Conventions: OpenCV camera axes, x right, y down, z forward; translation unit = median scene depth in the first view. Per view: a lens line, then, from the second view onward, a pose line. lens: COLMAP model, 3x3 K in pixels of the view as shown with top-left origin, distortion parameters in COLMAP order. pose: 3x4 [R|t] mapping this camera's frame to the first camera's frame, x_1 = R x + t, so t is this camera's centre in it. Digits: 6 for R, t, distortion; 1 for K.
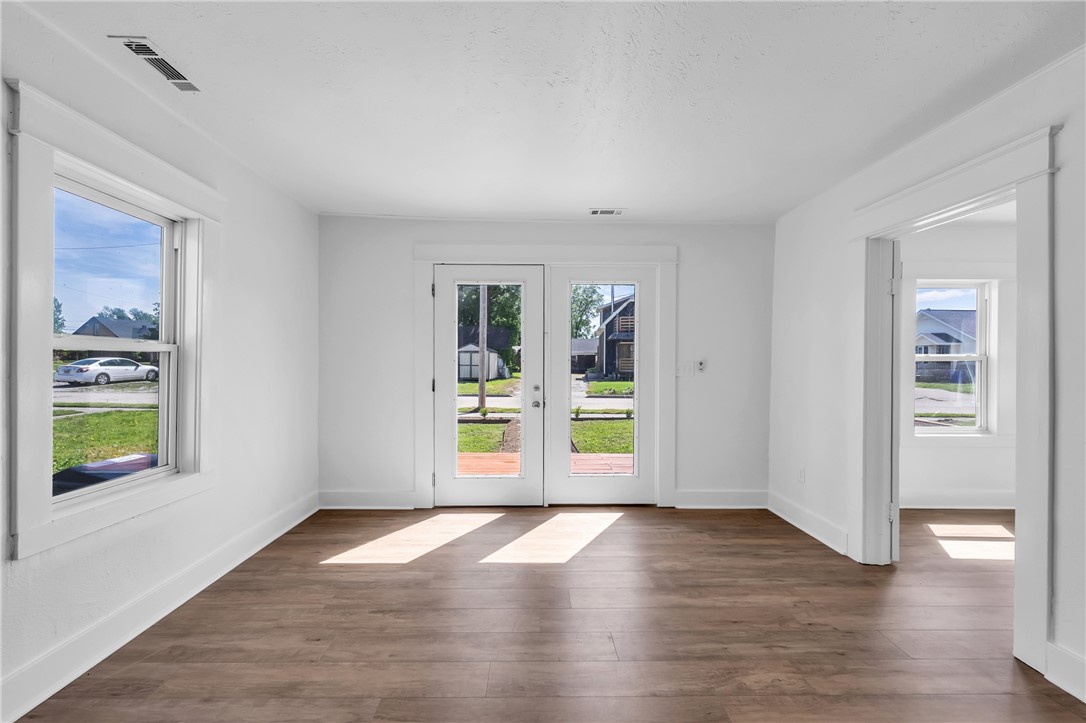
lens RADIAL K [[446.6, 0, 540.7], [0, 446.6, 362.4], [0, 0, 1]] dist [0.003846, 0.000102]
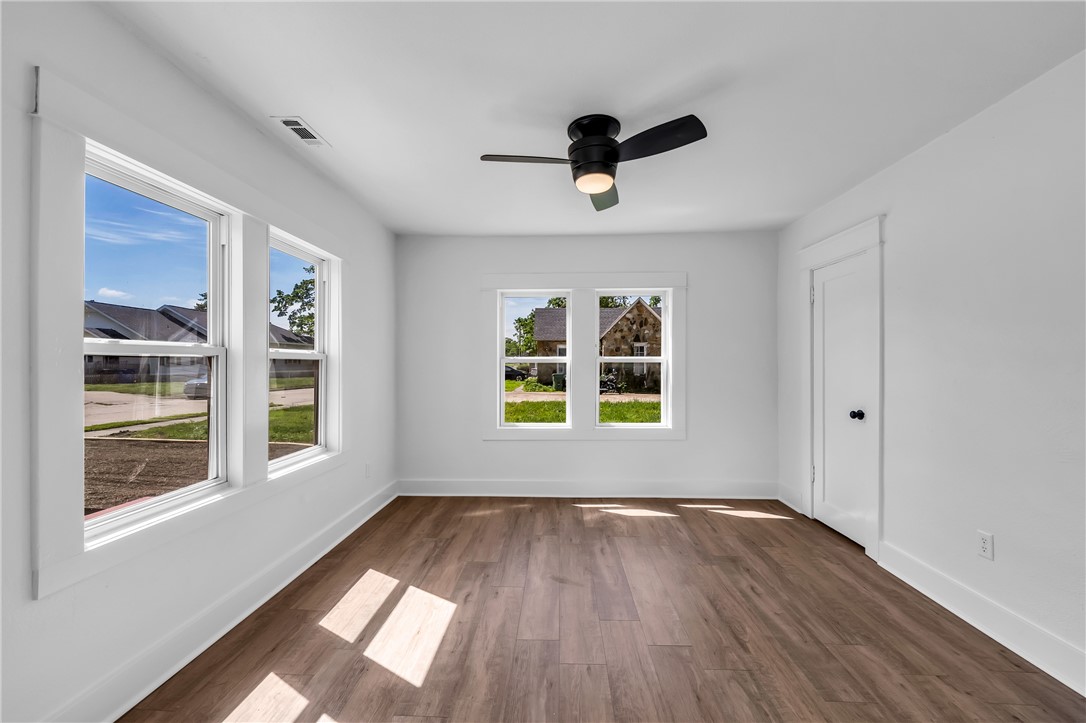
lens RADIAL K [[436.2, 0, 544.7], [0, 436.2, 368.3], [0, 0, 1]] dist [-0.000011, 0.000091]
pose [[0.053274, -0.015258, 0.998463, 0.523087], [-0.002218, 0.999879, 0.015398, 0.002732], [-0.998577, -0.003035, 0.053234, 0.633285]]
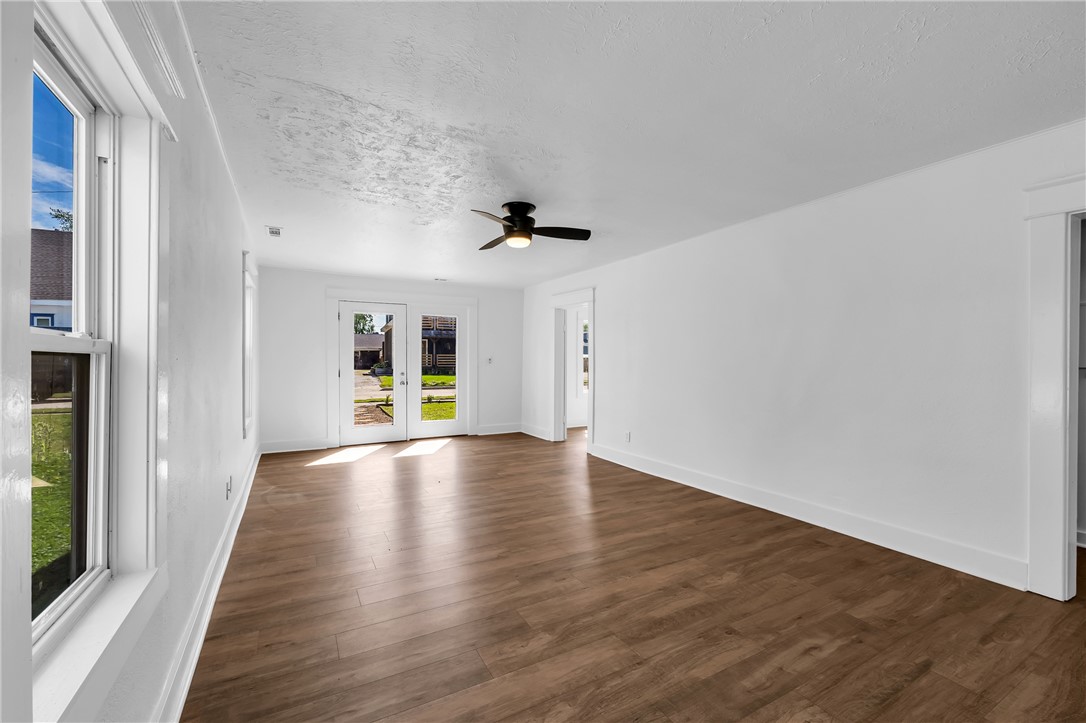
lens RADIAL K [[446.6, 0, 540.7], [0, 446.6, 362.4], [0, 0, 1]] dist [0.003846, 0.000102]
pose [[0.884784, -0.006557, 0.465956, -0.362096], [0.001630, 0.999938, 0.010976, -0.006808], [-0.465999, -0.008952, 0.884740, -0.850534]]
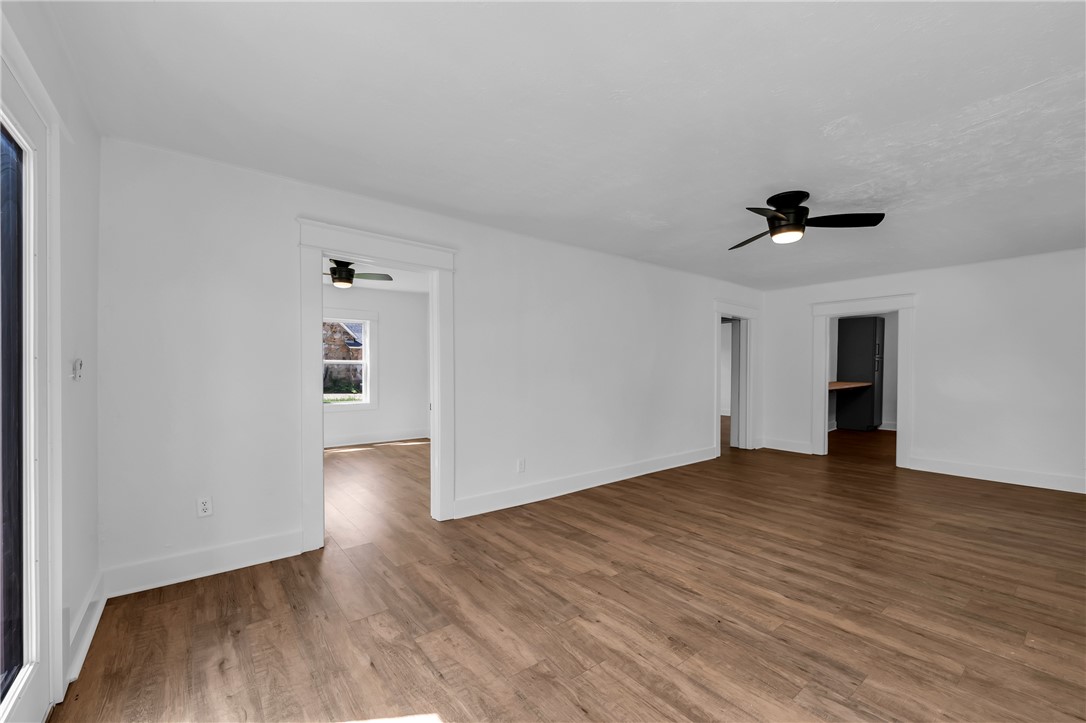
lens RADIAL K [[452.5, 0, 544.7], [0, 452.5, 369.3], [0, 0, 1]] dist [0.001036, -0.000117]
pose [[-0.601984, -0.014985, 0.798368, -0.377499], [-0.008191, 0.999887, 0.012592, -0.005495], [-0.798466, 0.001040, -0.602038, 0.944595]]
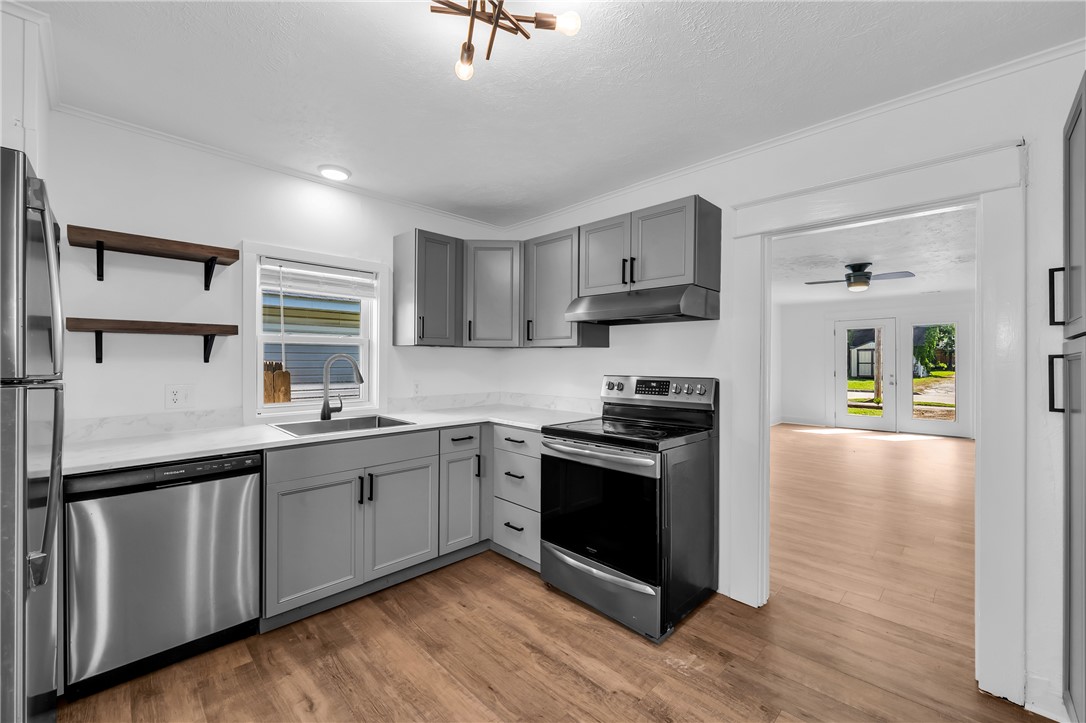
lens RADIAL K [[446.6, 0, 540.7], [0, 446.6, 362.4], [0, 0, 1]] dist [0.003846, 0.000102]
pose [[0.694272, -0.004886, -0.719696, 0.379342], [0.008701, 0.999961, 0.001605, -0.025361], [0.719660, -0.007376, 0.694287, -1.748653]]
